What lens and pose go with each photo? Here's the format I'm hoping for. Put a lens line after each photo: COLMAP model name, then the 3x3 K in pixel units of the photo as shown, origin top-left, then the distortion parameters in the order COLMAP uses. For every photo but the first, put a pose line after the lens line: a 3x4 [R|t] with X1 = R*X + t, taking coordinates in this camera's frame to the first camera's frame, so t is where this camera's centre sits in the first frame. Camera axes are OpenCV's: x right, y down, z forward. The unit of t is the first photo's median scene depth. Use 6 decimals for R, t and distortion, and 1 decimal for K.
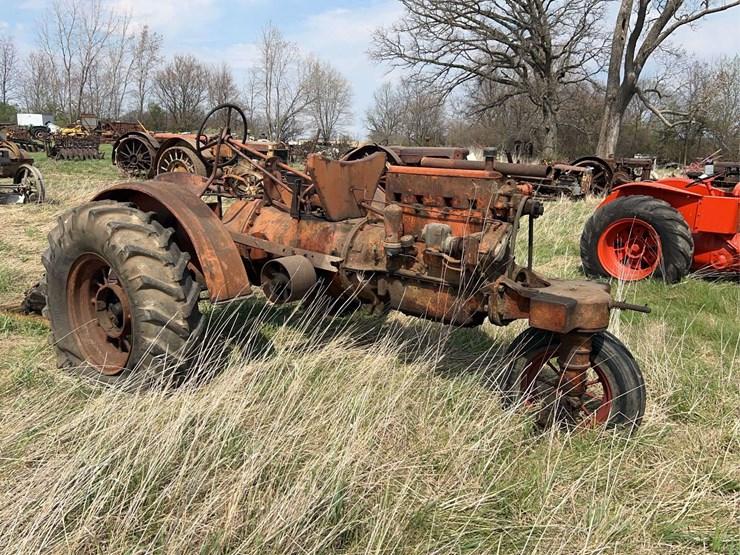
lens RADIAL K [[631.9, 0, 368.0], [0, 631.9, 277.0], [0, 0, 1]] dist [0.042405, -0.012555]
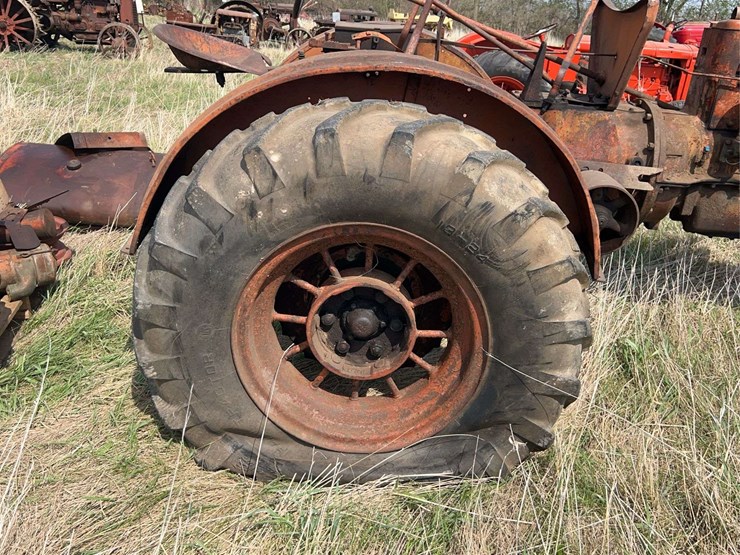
lens RADIAL K [[651.3, 0, 371.1], [0, 651.3, 280.6], [0, 0, 1]] dist [0.080416, -0.105200]
pose [[0.812450, -0.208957, 0.544299, -0.718151], [0.086541, 0.966448, 0.241845, -0.114416], [-0.576572, -0.149383, 0.803275, 0.640632]]
